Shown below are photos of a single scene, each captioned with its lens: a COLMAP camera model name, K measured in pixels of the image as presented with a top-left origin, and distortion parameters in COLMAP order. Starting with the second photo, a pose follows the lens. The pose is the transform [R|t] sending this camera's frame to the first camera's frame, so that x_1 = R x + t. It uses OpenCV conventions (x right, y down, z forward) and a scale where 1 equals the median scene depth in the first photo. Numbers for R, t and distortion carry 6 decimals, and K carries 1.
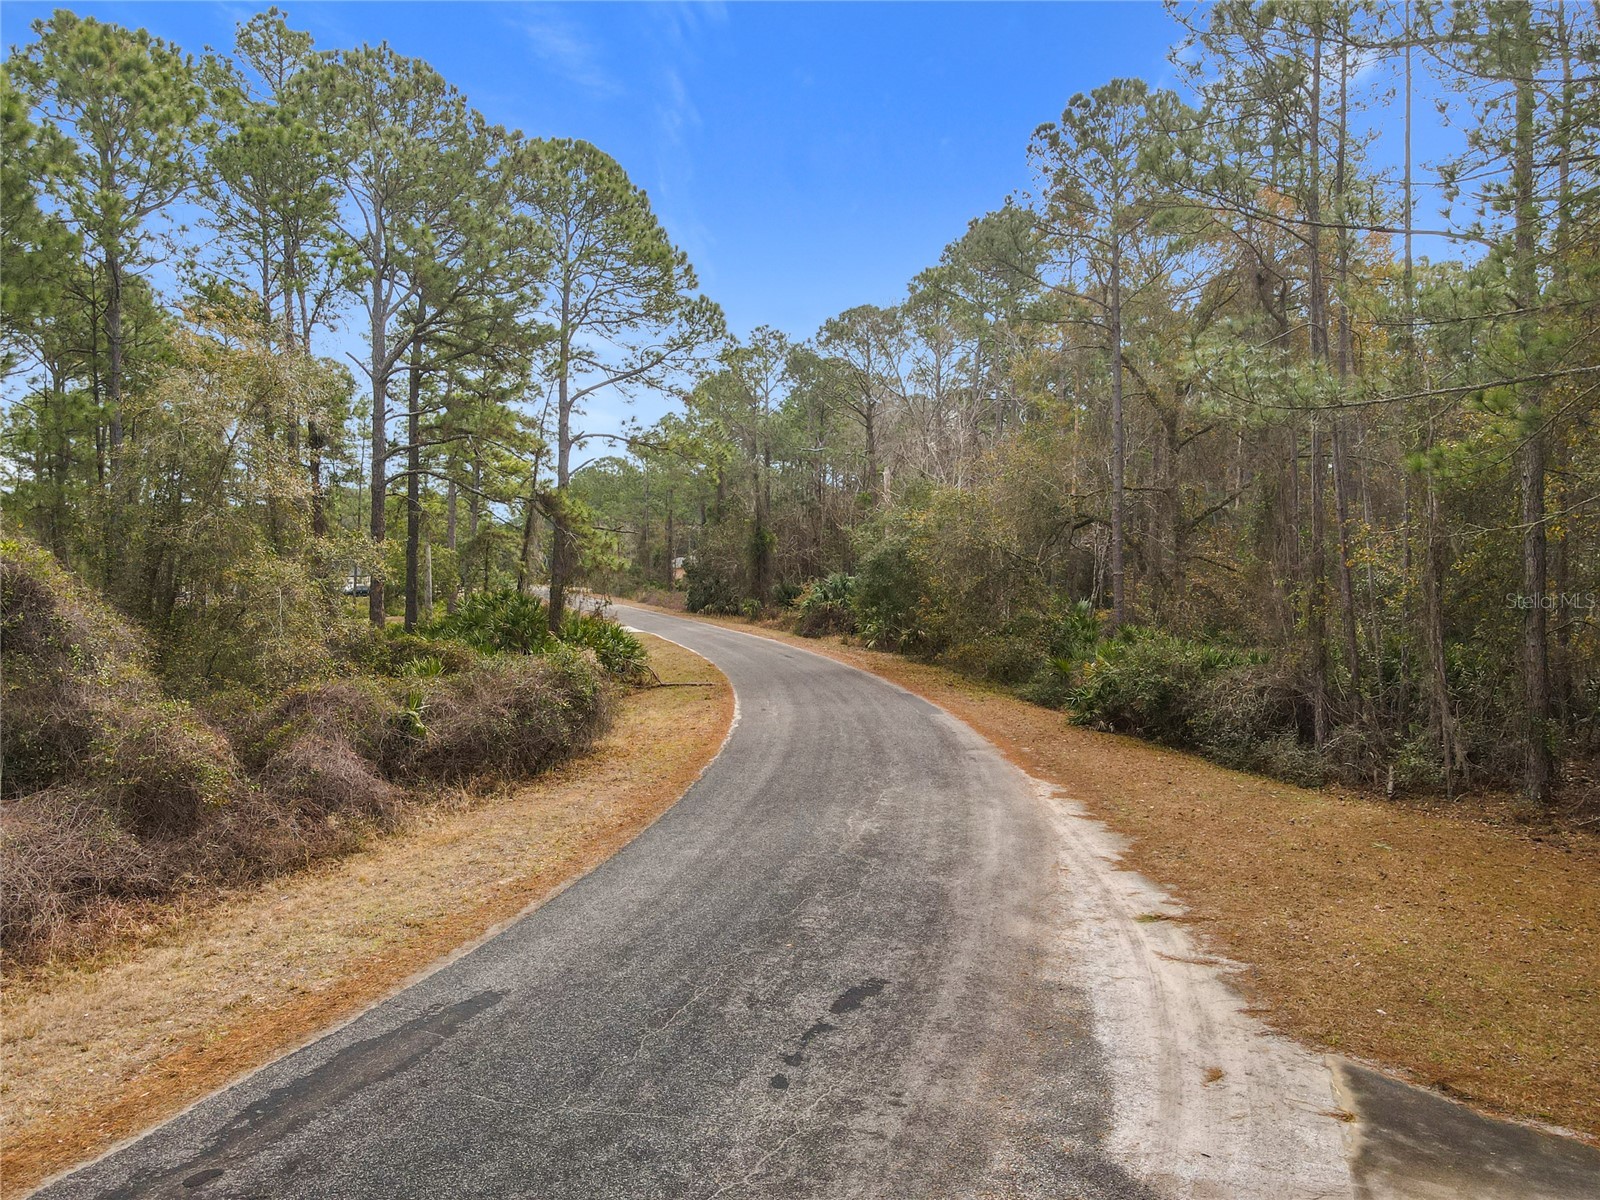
lens RADIAL K [[1119.6, 0, 800.1], [0, 1119.6, 599.2], [0, 0, 1]] dist [0.007494, -0.000703]
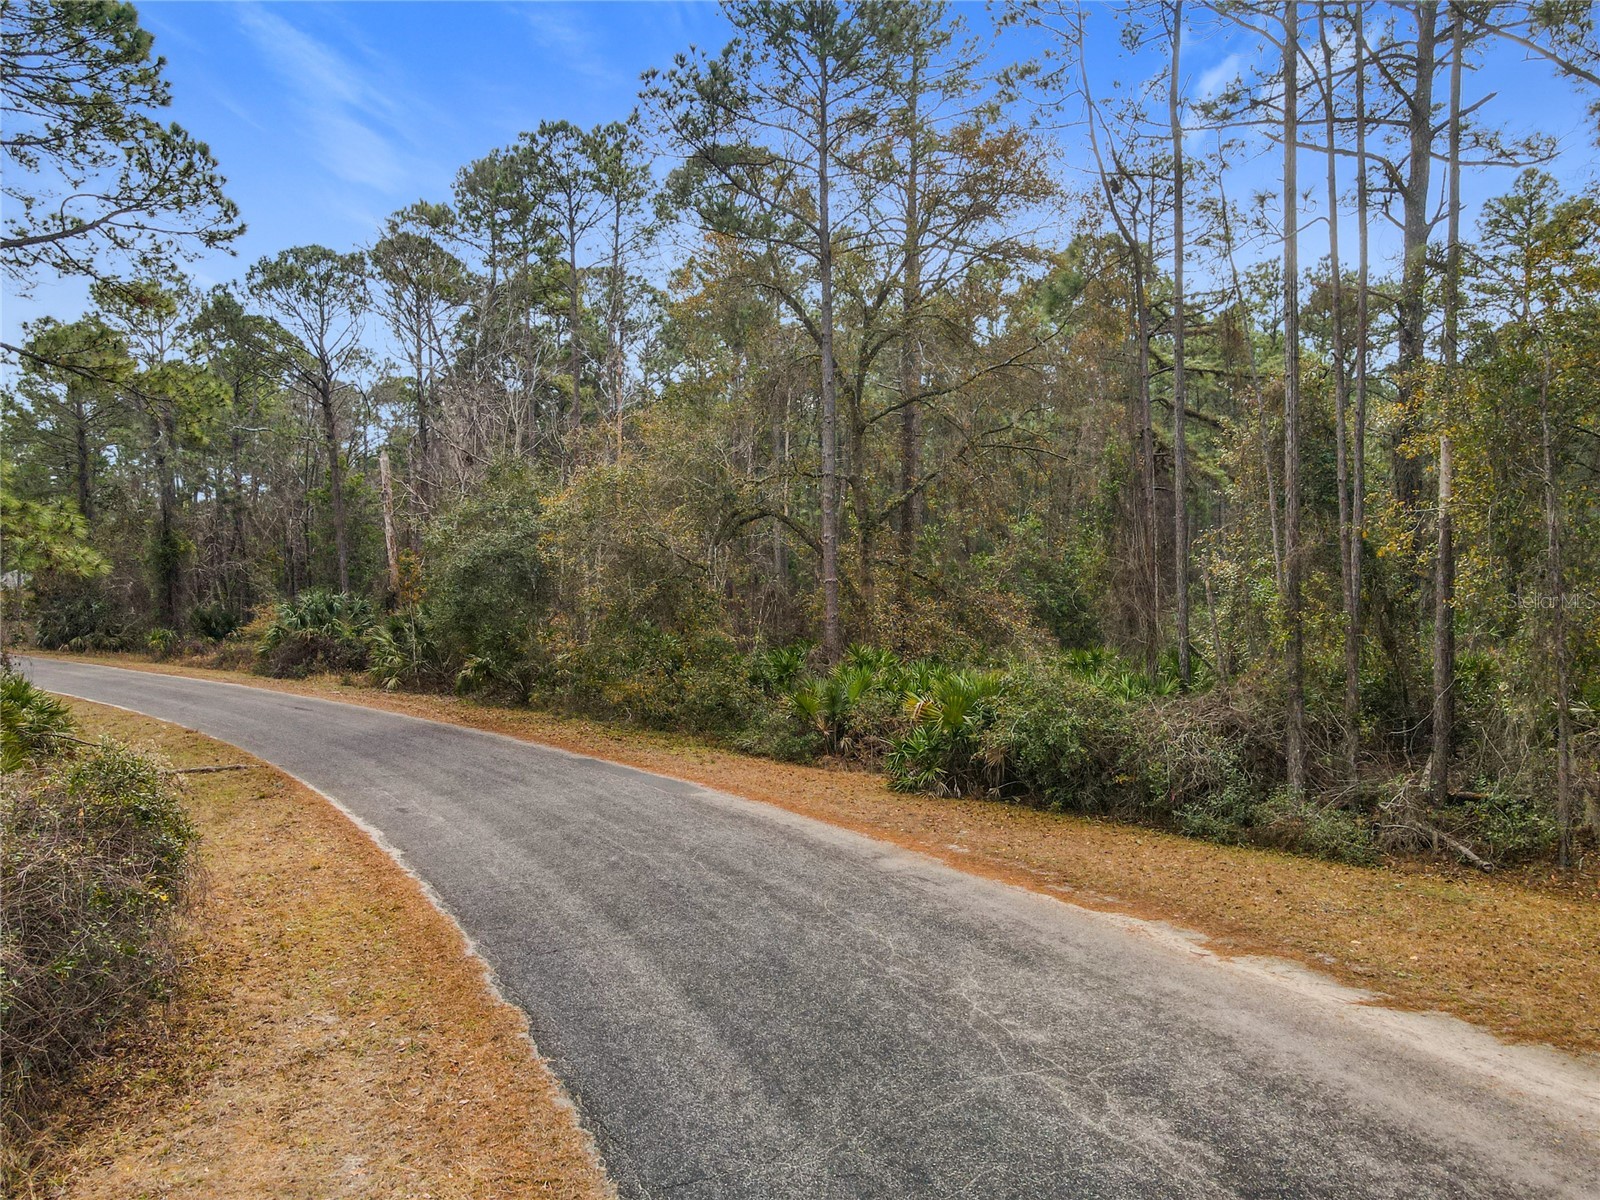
lens RADIAL K [[1119.6, 0, 799.2], [0, 1119.6, 646.8], [0, 0, 1]] dist [0.007494, -0.000703]
pose [[0.859374, -0.034744, 0.510166, -0.068485], [0.022910, 0.999303, 0.029464, -0.000154], [-0.510834, -0.013632, 0.859571, 0.178255]]
